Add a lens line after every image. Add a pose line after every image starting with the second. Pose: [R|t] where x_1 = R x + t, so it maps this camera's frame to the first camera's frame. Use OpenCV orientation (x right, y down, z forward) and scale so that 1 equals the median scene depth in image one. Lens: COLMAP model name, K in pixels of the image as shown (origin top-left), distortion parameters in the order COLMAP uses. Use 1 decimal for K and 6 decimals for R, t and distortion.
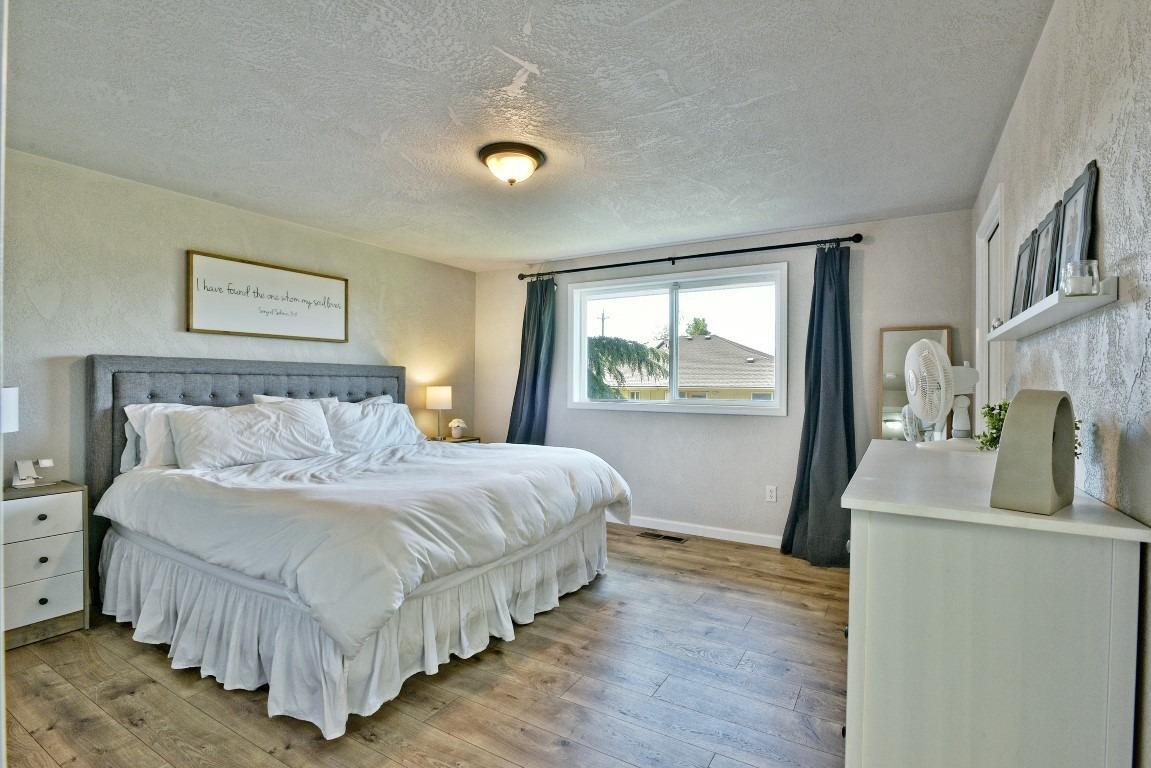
lens RADIAL K [[553.6, 0, 580.0], [0, 553.6, 387.4], [0, 0, 1]] dist [-0.014868, 0.000506]
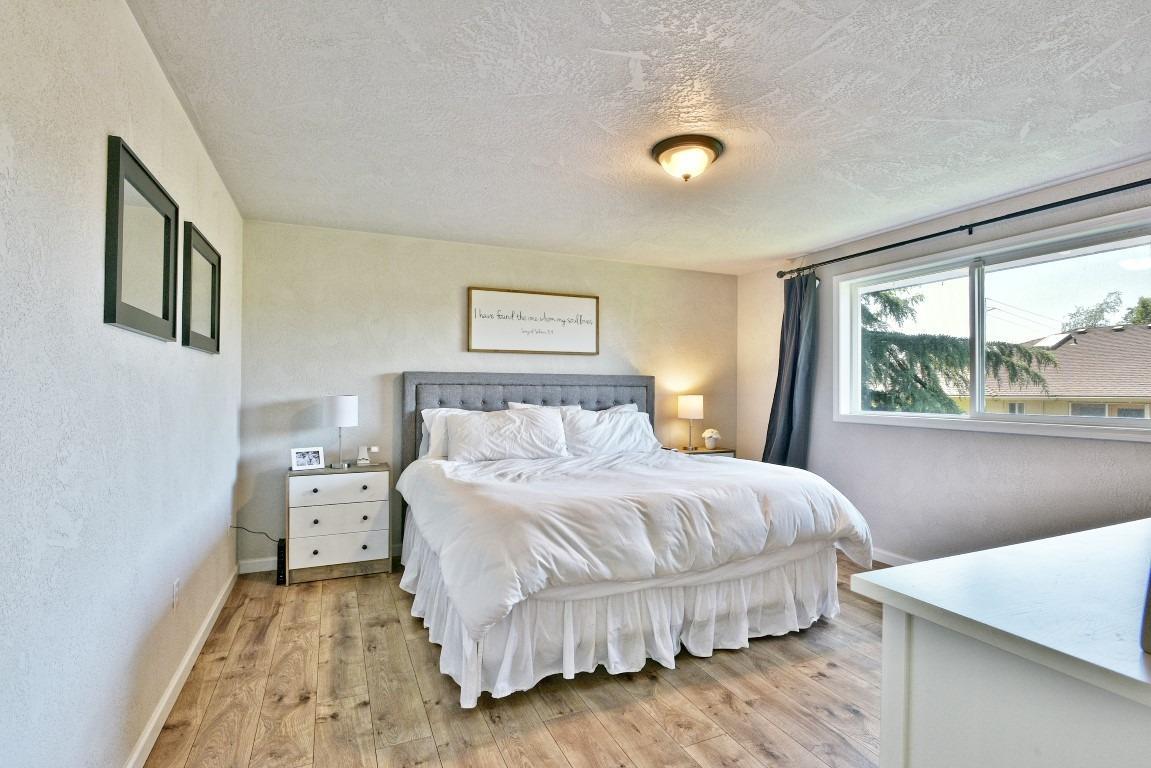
lens RADIAL K [[553.6, 0, 578.5], [0, 553.6, 387.8], [0, 0, 1]] dist [-0.014868, 0.000506]
pose [[0.813964, -0.005011, -0.580894, 0.255516], [-0.003464, 0.999903, -0.013479, -0.002601], [0.580905, 0.012984, 0.813868, 0.130553]]
